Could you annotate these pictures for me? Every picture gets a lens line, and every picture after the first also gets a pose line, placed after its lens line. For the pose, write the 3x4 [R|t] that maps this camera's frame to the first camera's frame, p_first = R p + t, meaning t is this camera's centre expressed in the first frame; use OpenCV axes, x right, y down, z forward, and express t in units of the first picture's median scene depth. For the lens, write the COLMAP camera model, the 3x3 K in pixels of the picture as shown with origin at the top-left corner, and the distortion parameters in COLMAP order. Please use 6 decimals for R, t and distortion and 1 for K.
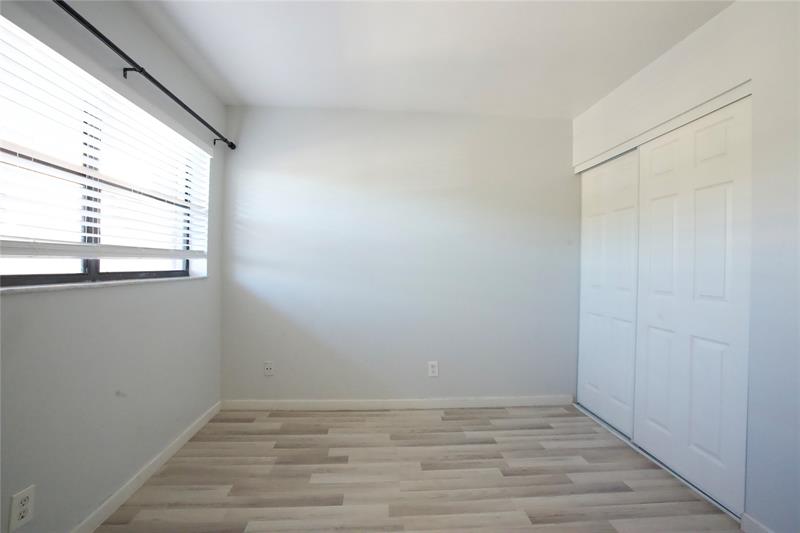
lens RADIAL K [[364.7, 0, 400.0], [0, 364.7, 266.5], [0, 0, 1]] dist [-0.070126, 0.024788]
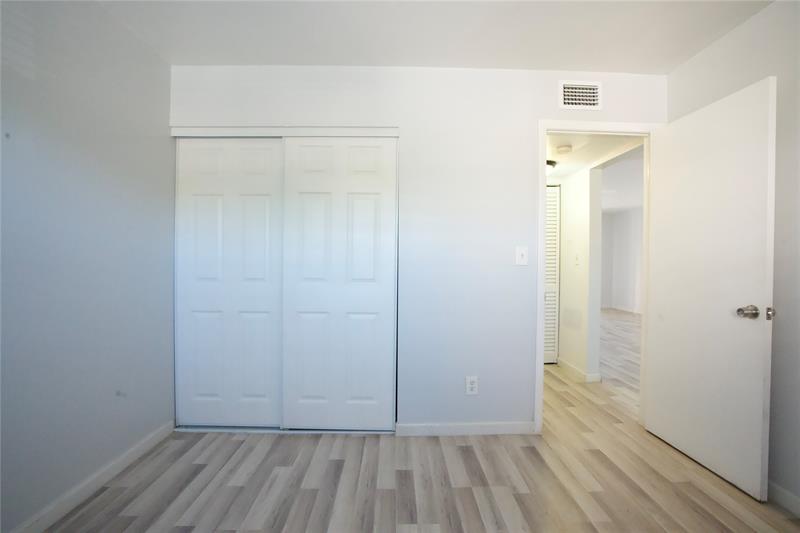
lens RADIAL K [[364.7, 0, 400.0], [0, 364.7, 266.5], [0, 0, 1]] dist [-0.070126, 0.024788]
pose [[0.054607, -0.019817, 0.998311, -0.324187], [-0.003386, 0.999794, 0.020032, 0.008888], [-0.998502, -0.004474, 0.054529, 0.578900]]
